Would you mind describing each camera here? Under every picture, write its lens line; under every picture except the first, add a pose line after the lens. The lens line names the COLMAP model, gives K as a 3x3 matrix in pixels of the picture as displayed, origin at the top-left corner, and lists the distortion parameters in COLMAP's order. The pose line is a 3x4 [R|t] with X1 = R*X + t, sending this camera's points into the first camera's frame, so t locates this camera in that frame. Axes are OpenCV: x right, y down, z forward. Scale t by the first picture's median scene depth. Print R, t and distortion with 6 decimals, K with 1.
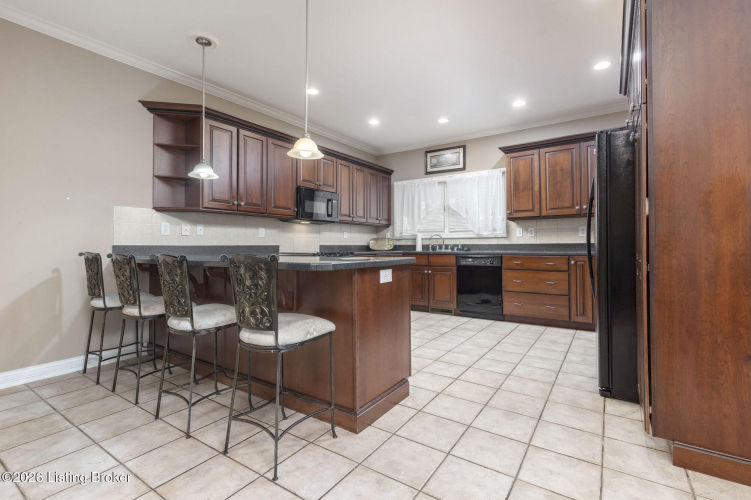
lens RADIAL K [[345.4, 0, 375.0], [0, 345.4, 243.2], [0, 0, 1]] dist [0.003167, 0.000528]
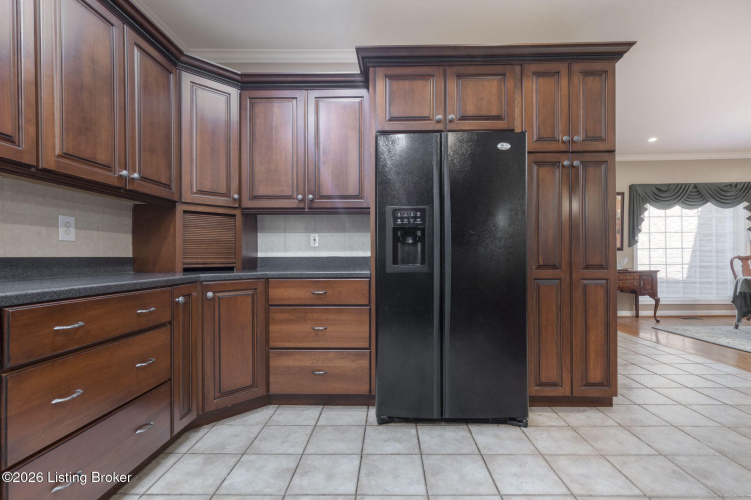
lens RADIAL K [[345.4, 0, 381.6], [0, 345.4, 259.4], [0, 0, 1]] dist [0.003167, 0.000528]
pose [[-0.544026, 0.006312, 0.839045, 0.048704], [0.001249, 0.999977, -0.006713, 0.005249], [-0.839067, -0.002604, -0.544021, 0.849263]]
